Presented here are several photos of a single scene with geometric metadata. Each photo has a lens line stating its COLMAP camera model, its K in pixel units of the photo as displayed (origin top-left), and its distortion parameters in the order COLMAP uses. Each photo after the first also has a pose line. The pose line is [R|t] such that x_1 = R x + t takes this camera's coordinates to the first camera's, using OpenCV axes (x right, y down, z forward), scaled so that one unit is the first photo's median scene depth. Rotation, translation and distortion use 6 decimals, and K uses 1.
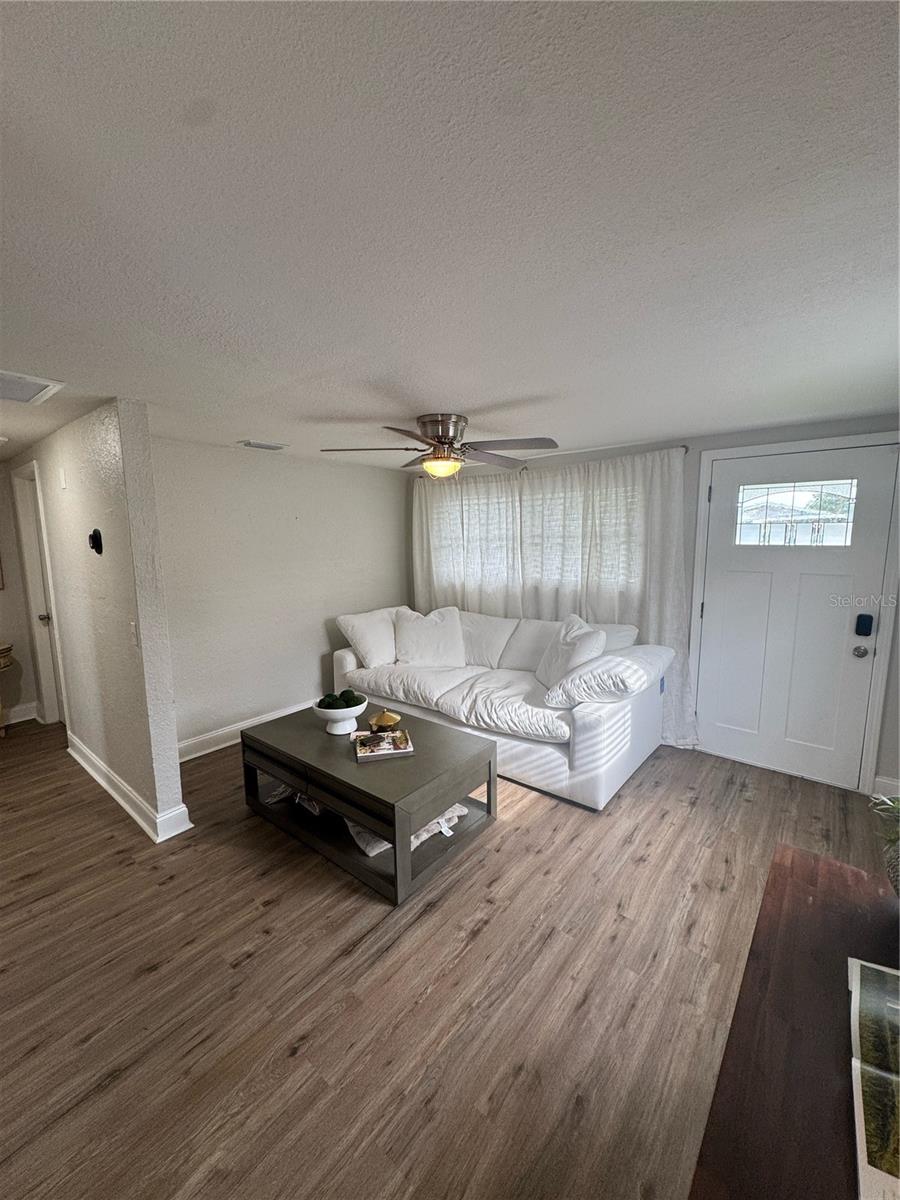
lens RADIAL K [[478.5, 0, 450.0], [0, 478.5, 600.0], [0, 0, 1]] dist [0.001775, 0.000220]
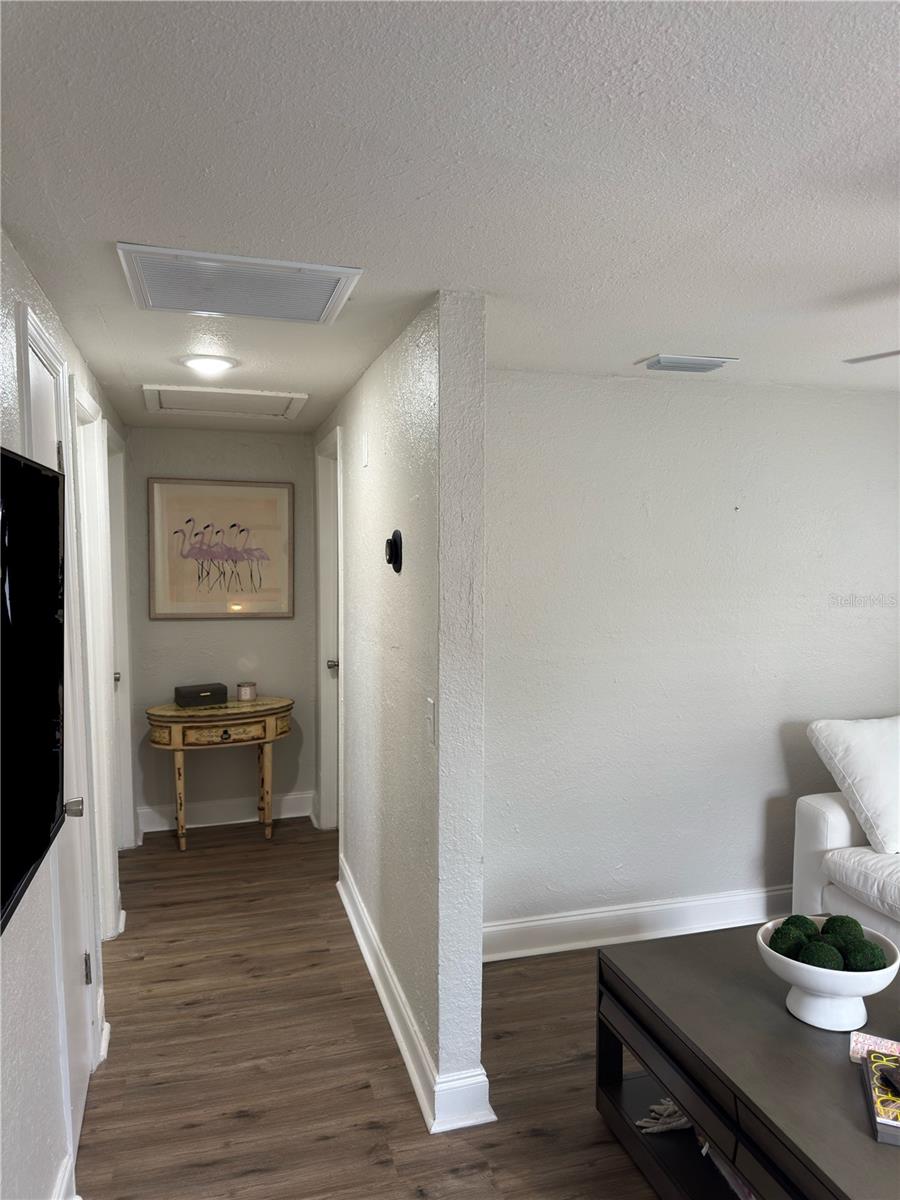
lens RADIAL K [[835.0, 0, 450.0], [0, 835.0, 600.0], [0, 0, 1]] dist [0.036340, -0.005206]
pose [[0.820449, 0.049627, -0.569562, -0.093483], [-0.086999, 0.995461, -0.038585, -0.026965], [0.565062, 0.081208, 0.821042, 0.192638]]
